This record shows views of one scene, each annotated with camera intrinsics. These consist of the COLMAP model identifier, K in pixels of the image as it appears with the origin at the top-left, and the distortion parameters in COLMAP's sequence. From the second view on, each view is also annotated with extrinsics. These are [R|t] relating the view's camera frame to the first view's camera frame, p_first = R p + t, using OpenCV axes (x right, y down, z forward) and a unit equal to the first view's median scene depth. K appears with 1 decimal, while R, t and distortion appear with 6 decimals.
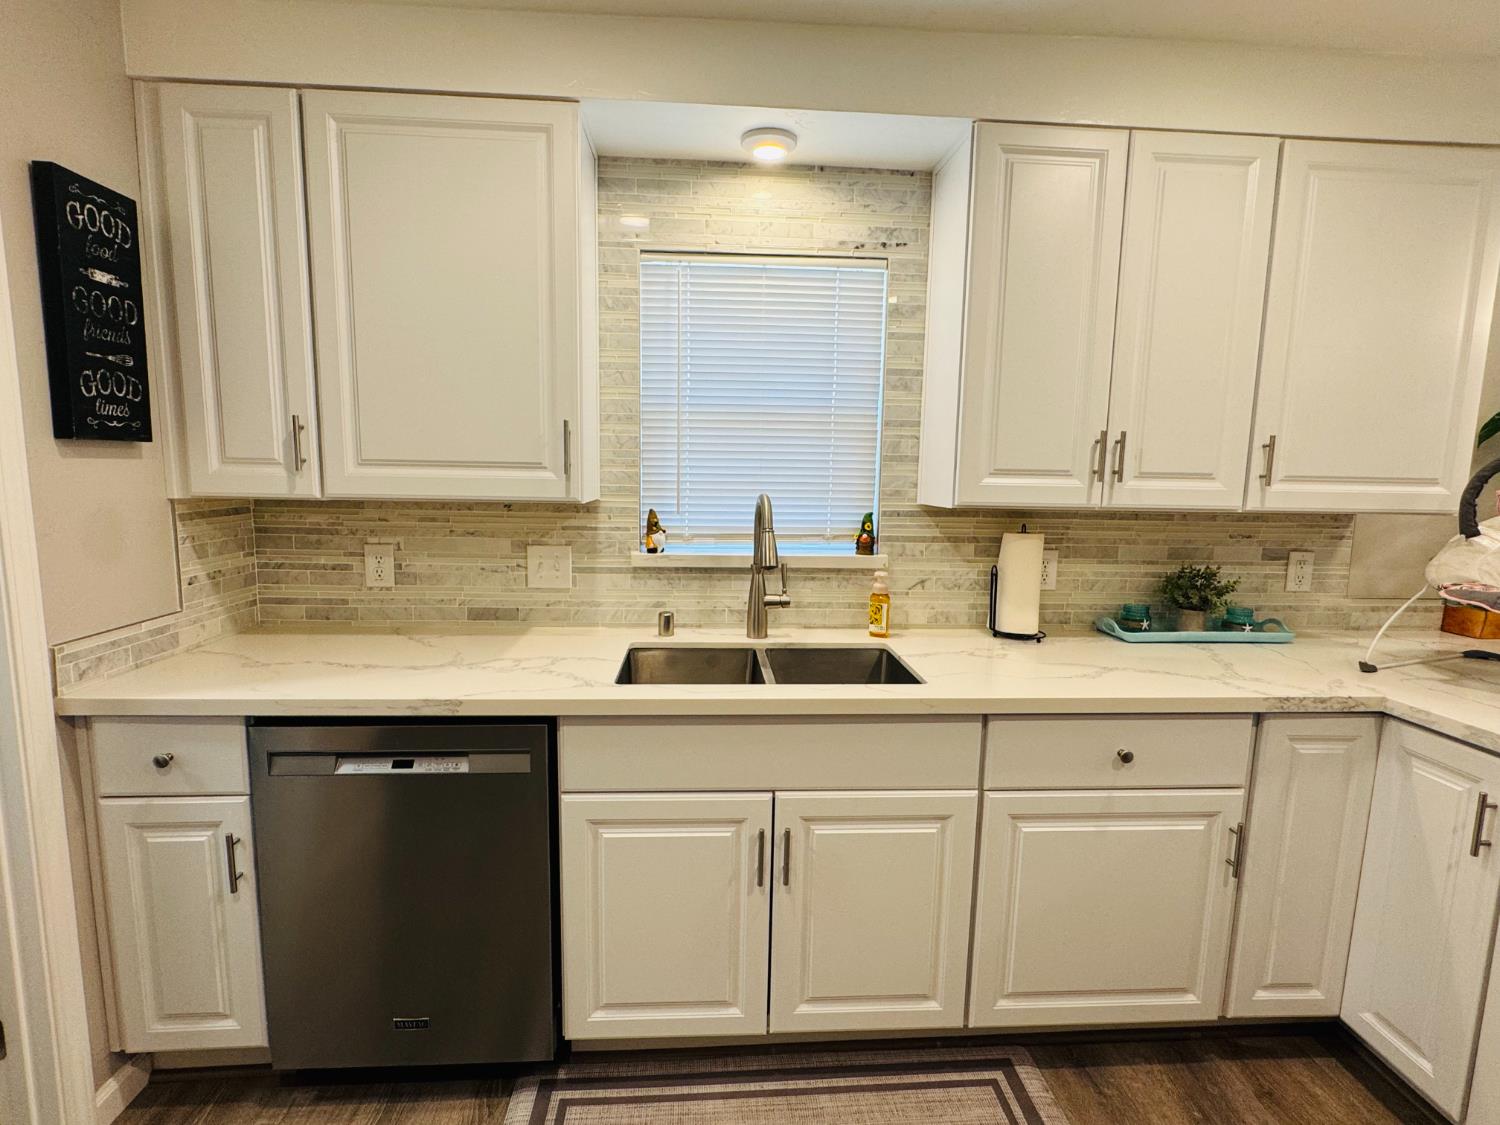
lens RADIAL K [[736.4, 0, 748.4], [0, 736.4, 562.7], [0, 0, 1]] dist [-0.002849, -0.000685]
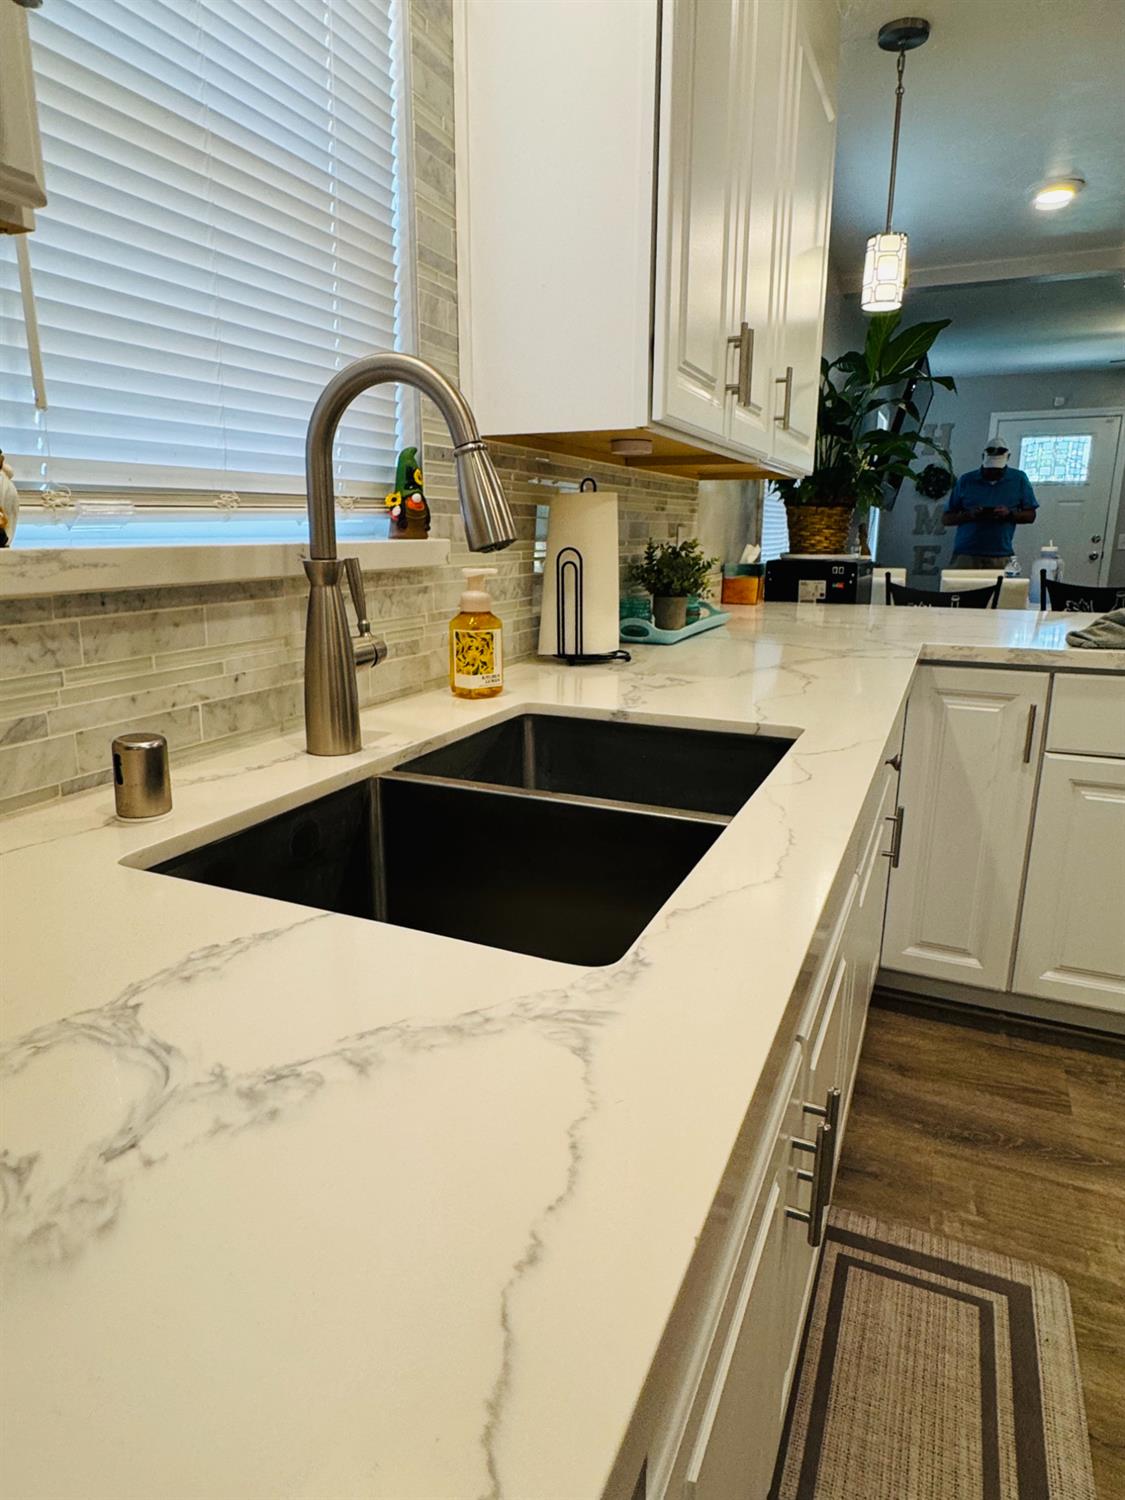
lens RADIAL K [[886.4, 0, 559.6], [0, 886.4, 742.7], [0, 0, 1]] dist [-0.003354, -0.000429]
pose [[0.466577, -0.222444, 0.856052, -0.328578], [0.117699, 0.974865, 0.189168, 0.020796], [-0.876615, 0.012495, 0.481031, 0.651645]]
